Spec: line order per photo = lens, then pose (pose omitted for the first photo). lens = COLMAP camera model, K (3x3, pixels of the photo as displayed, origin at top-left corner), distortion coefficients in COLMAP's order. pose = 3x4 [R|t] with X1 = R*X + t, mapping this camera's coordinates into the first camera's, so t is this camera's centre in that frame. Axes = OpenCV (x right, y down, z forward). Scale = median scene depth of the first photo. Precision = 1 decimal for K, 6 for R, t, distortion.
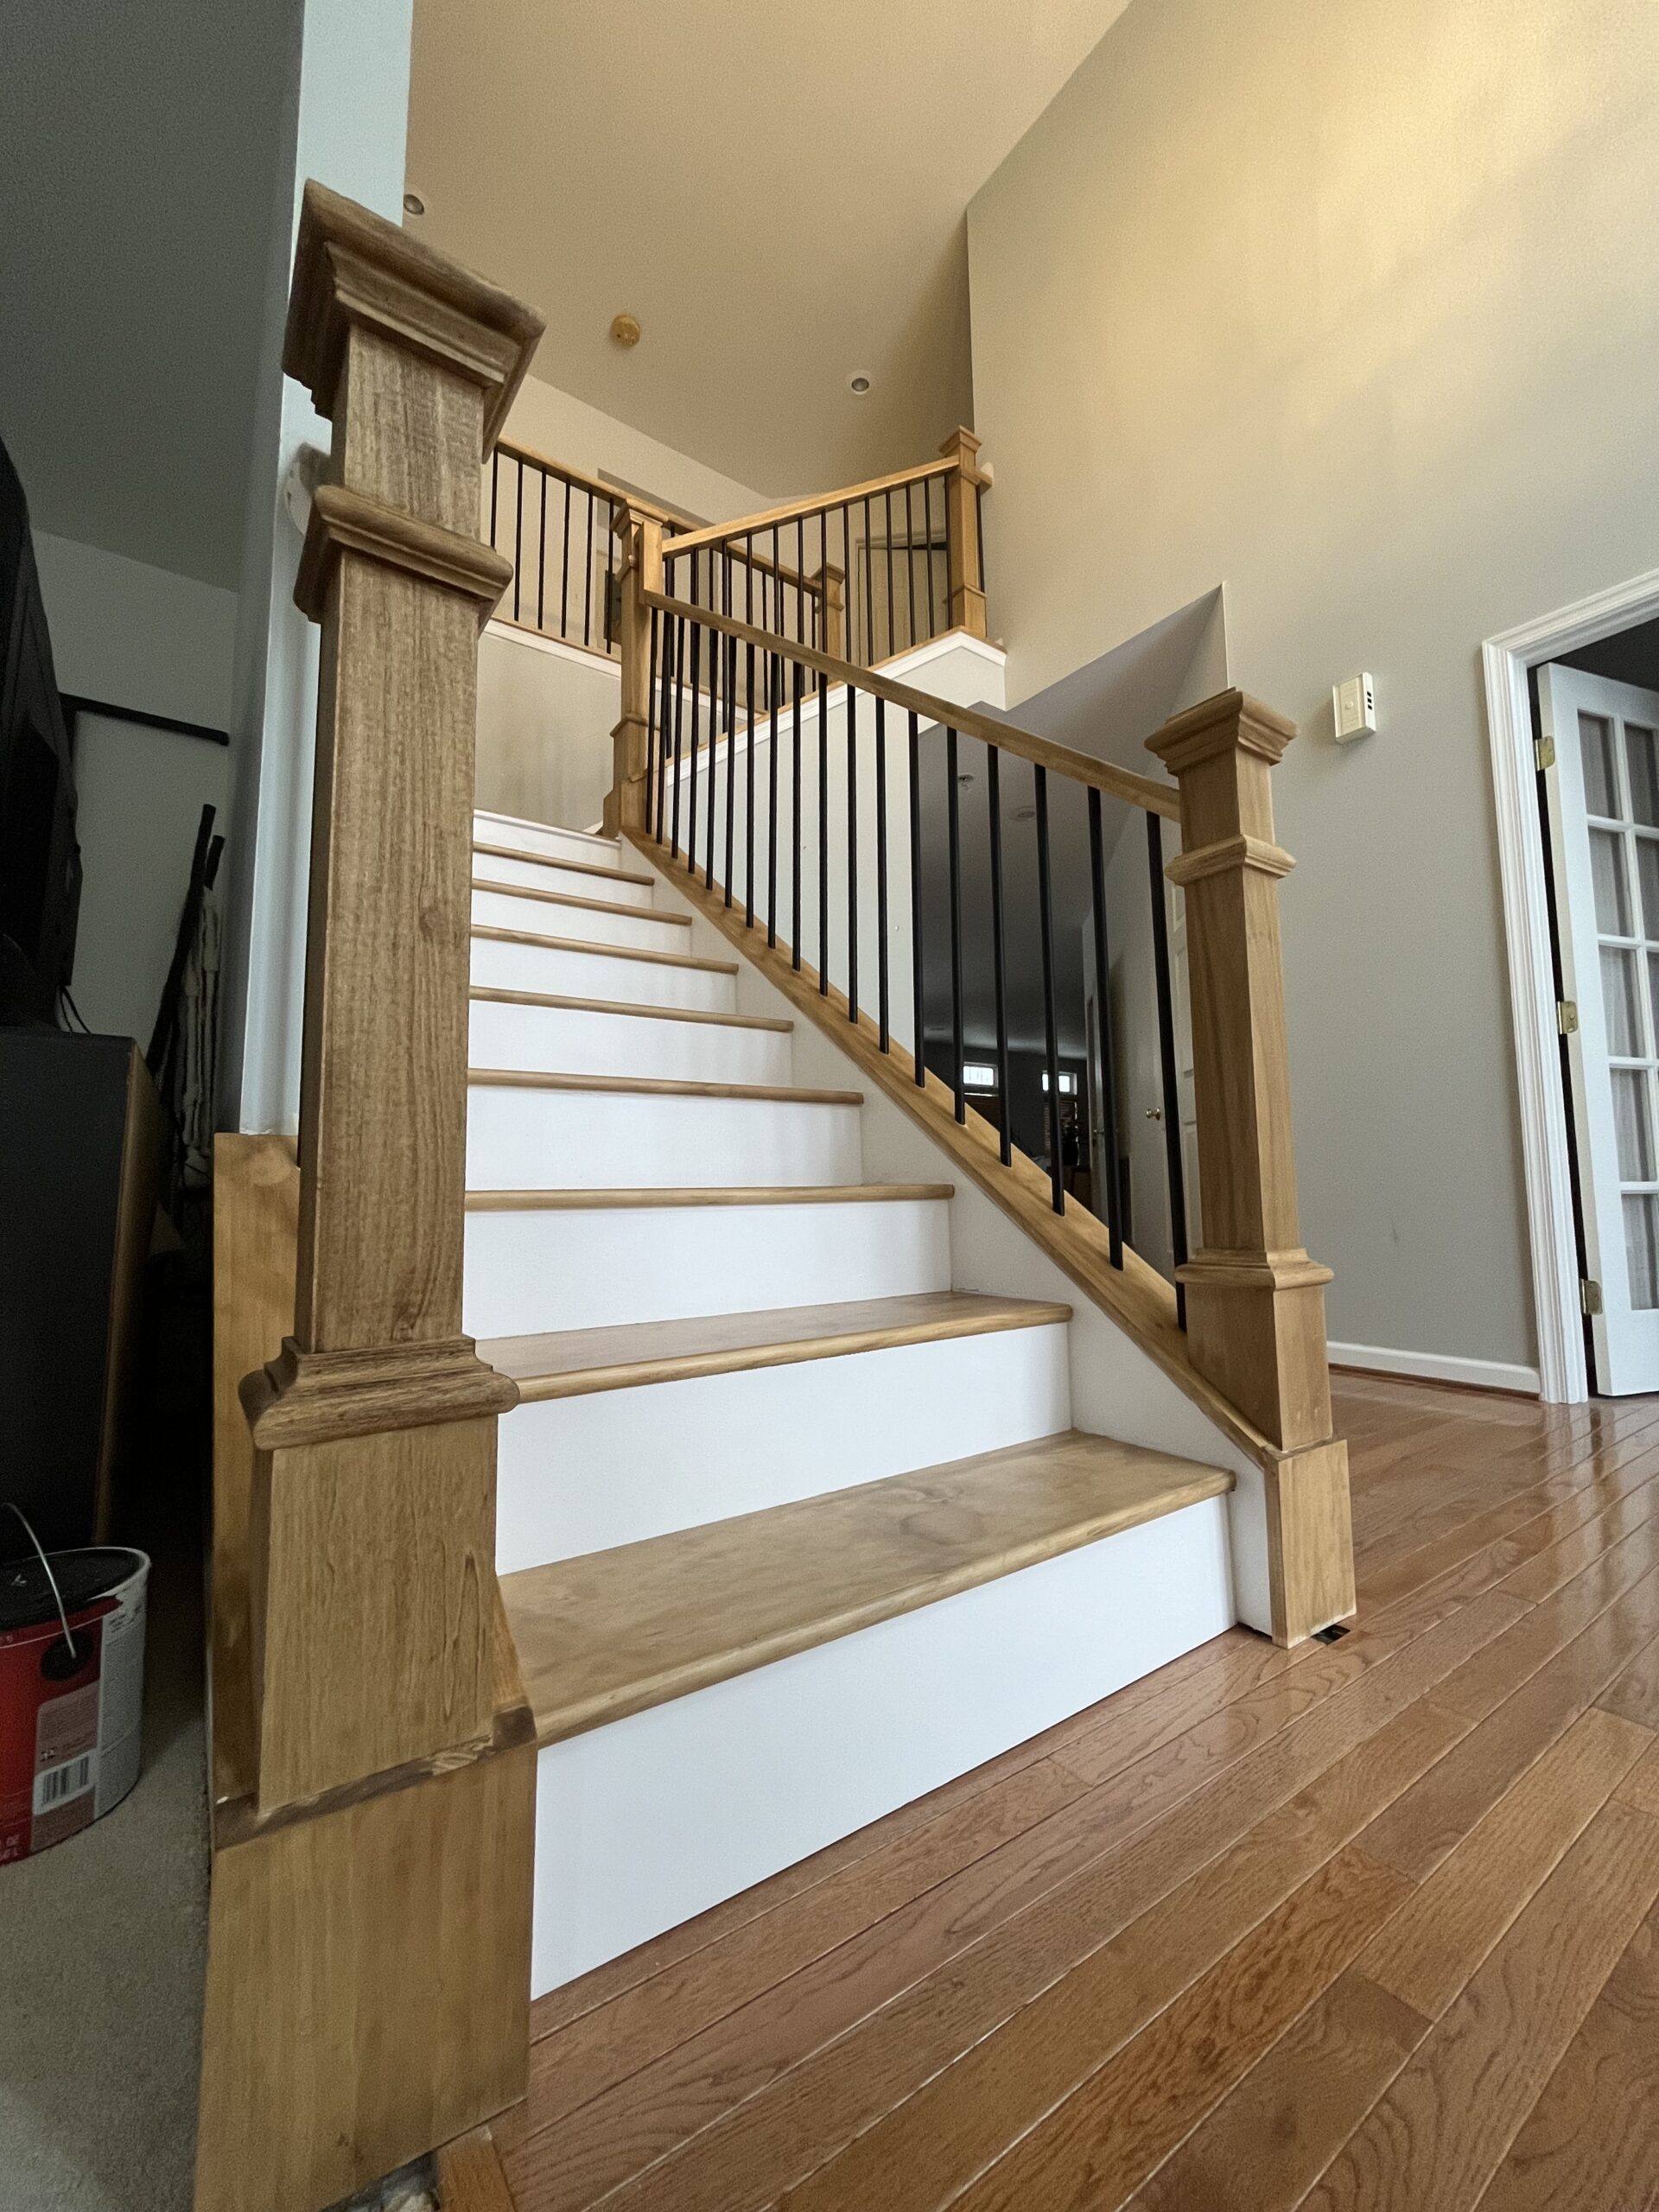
lens RADIAL K [[876.1, 0, 832.3], [0, 876.1, 1095.7], [0, 0, 1]] dist [-0.001836, 0.000001]
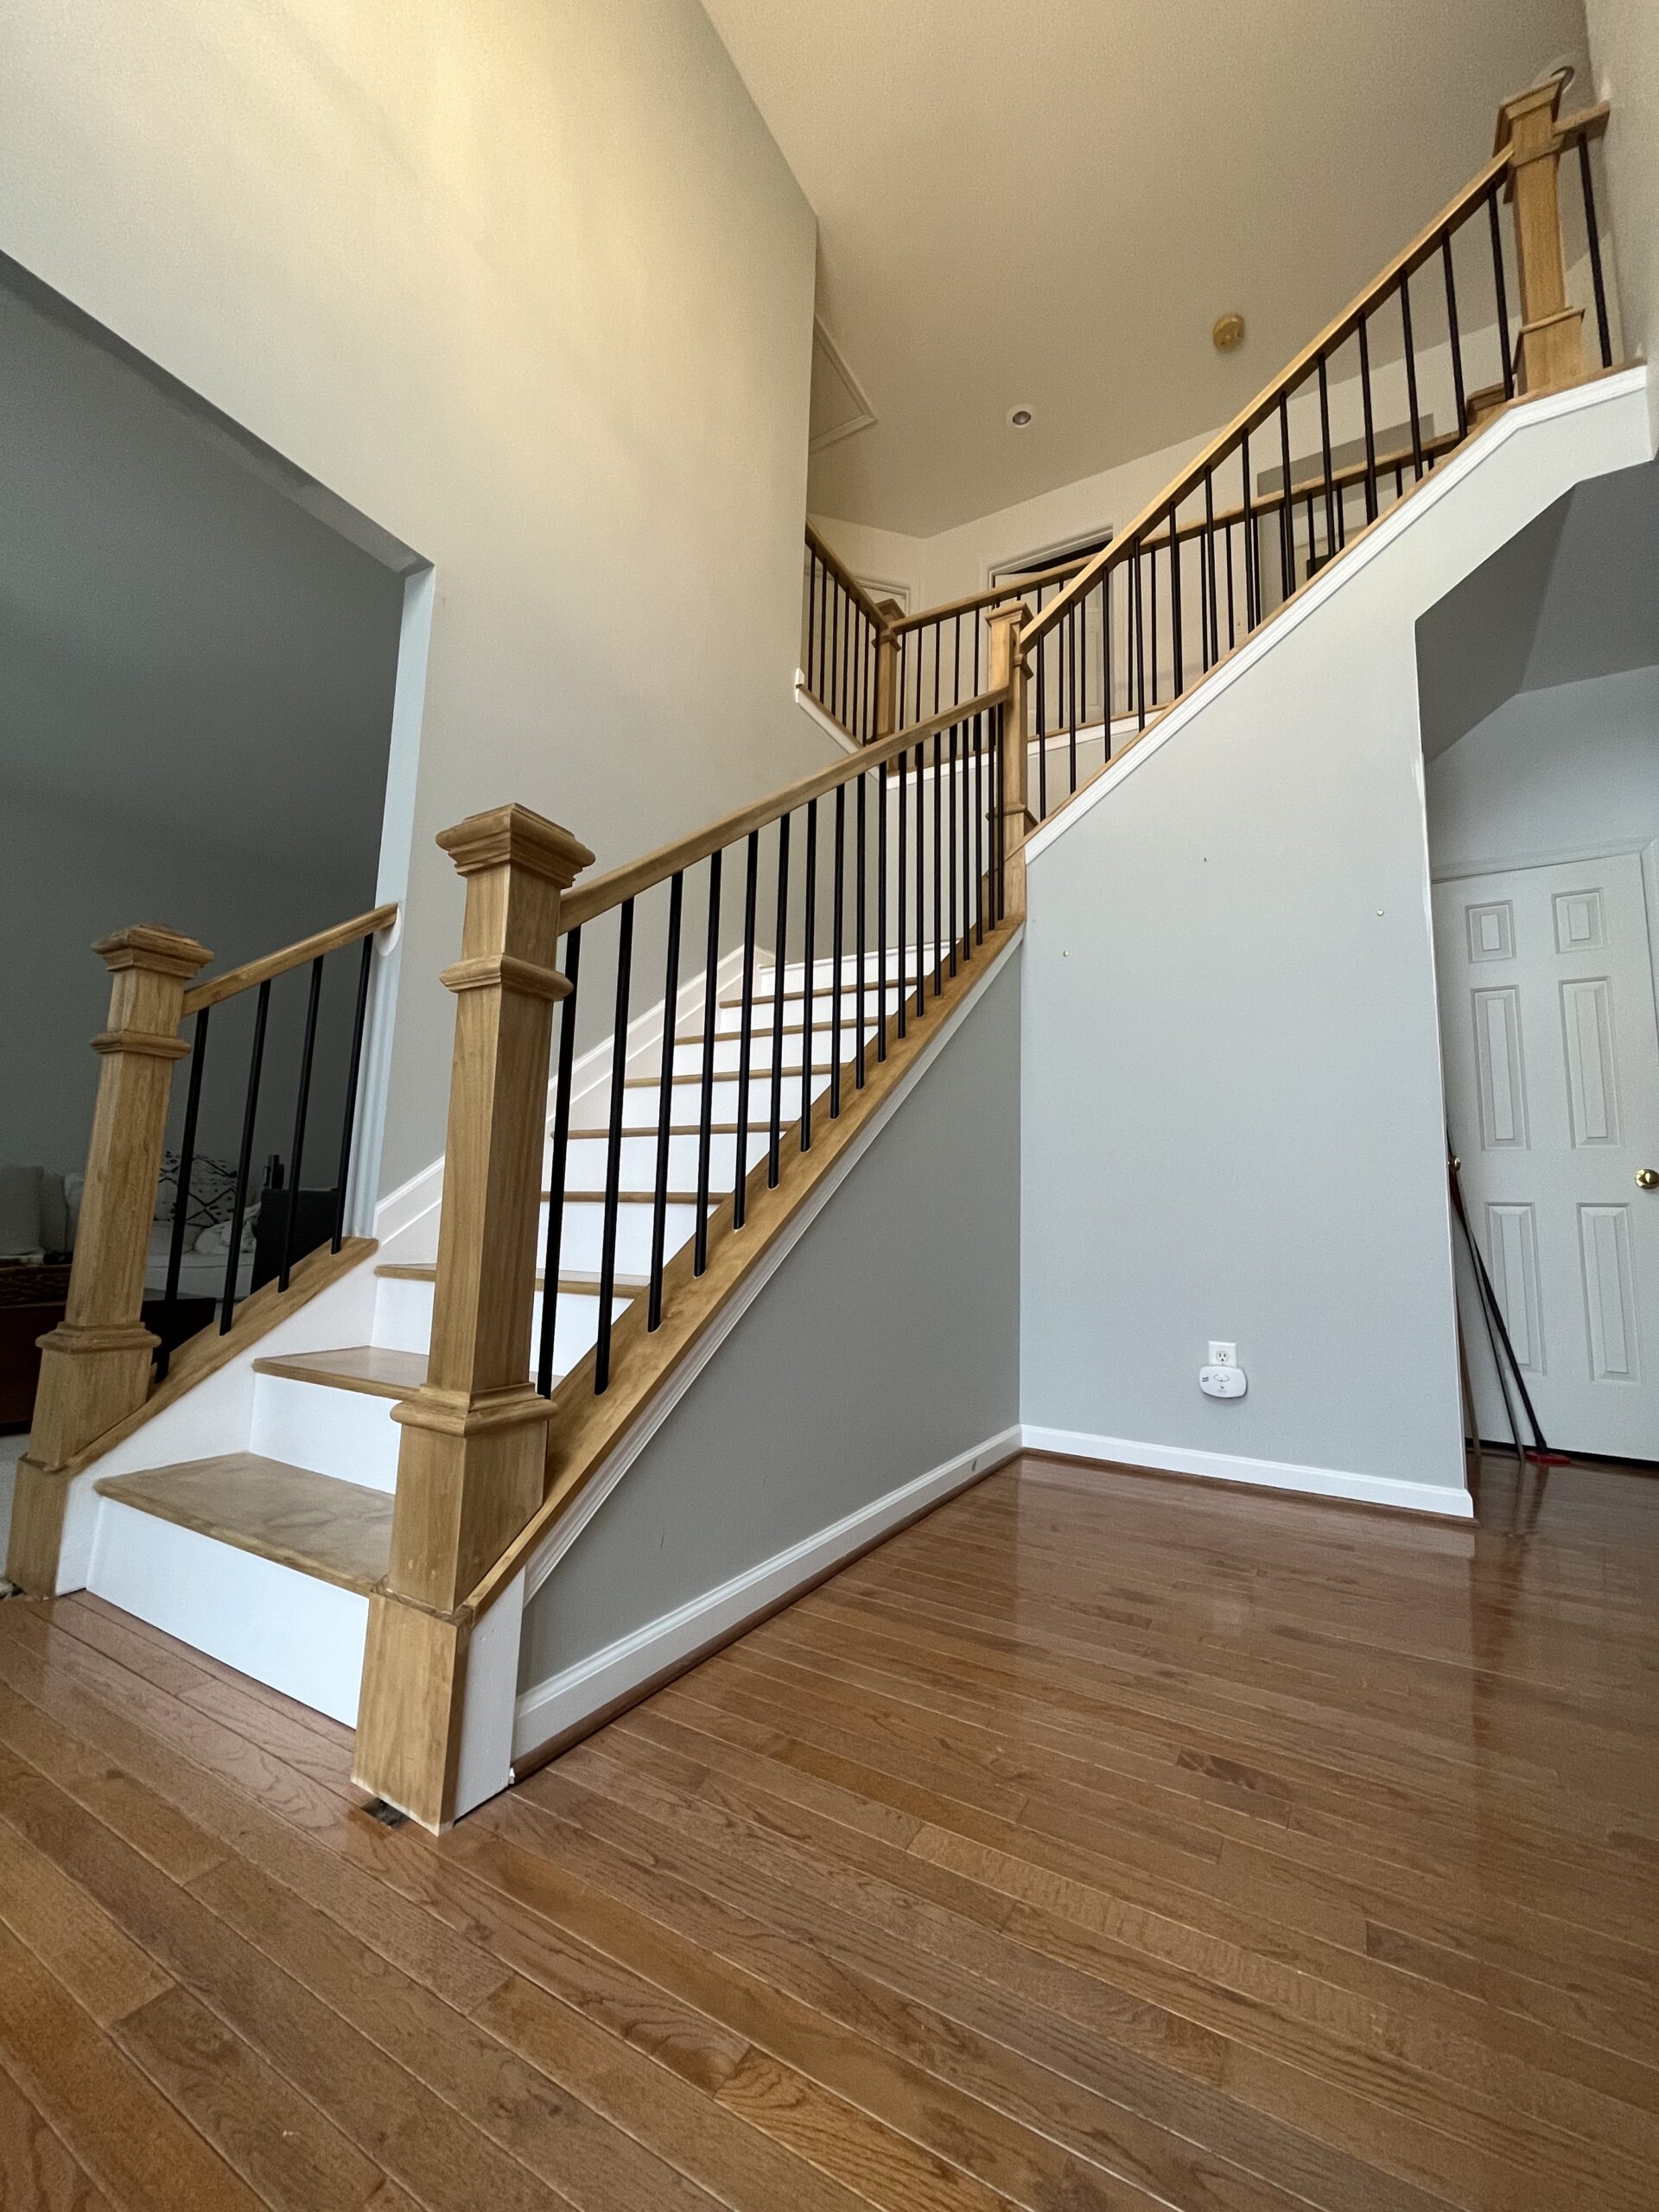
lens RADIAL K [[896.6, 0, 829.4], [0, 896.6, 1109.0], [0, 0, 1]] dist [-0.002648, 0.000224]
pose [[0.428194, -0.082733, -0.899892, 1.559968], [0.049380, 0.996455, -0.068114, -0.035663], [0.902337, -0.015271, 0.430762, 0.952816]]
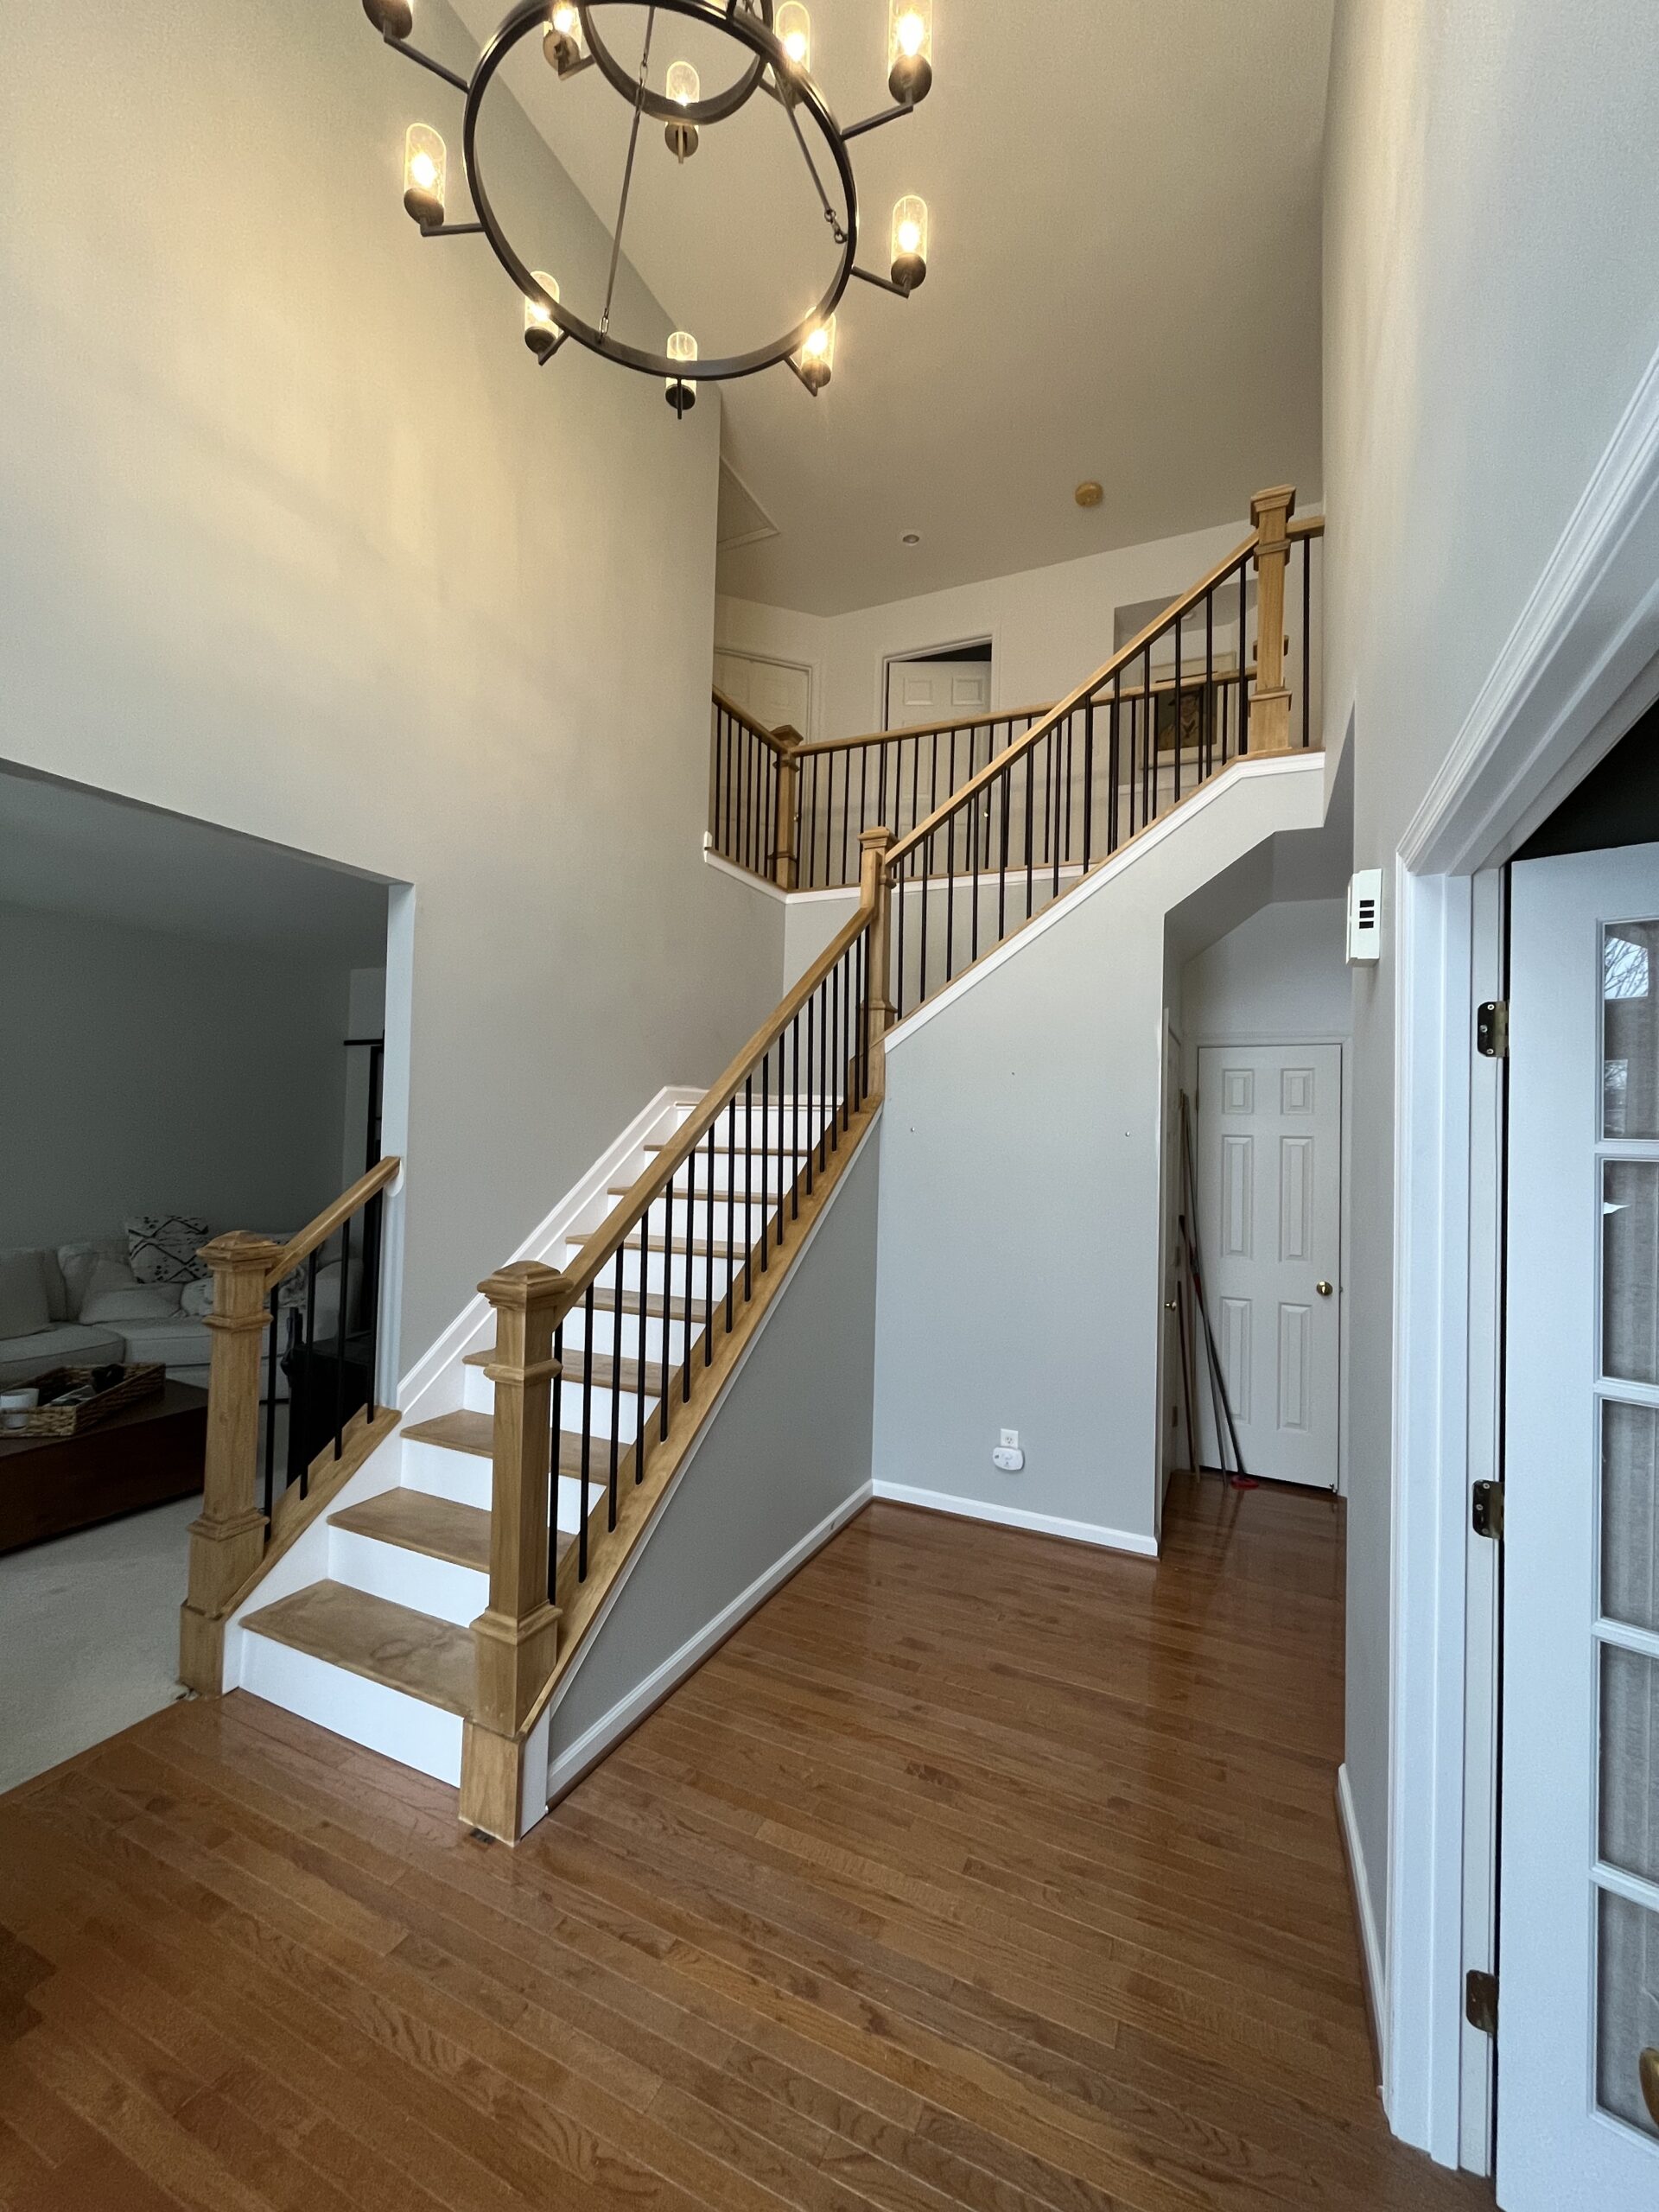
lens RADIAL K [[901.3, 0, 829.5], [0, 901.3, 1106.0], [0, 0, 1]] dist [0.000263, 0.000041]
pose [[0.504793, 0.012947, -0.863143, 2.293804], [0.049458, 0.997811, 0.043892, -0.833605], [0.861822, -0.064846, 0.503048, 0.727852]]
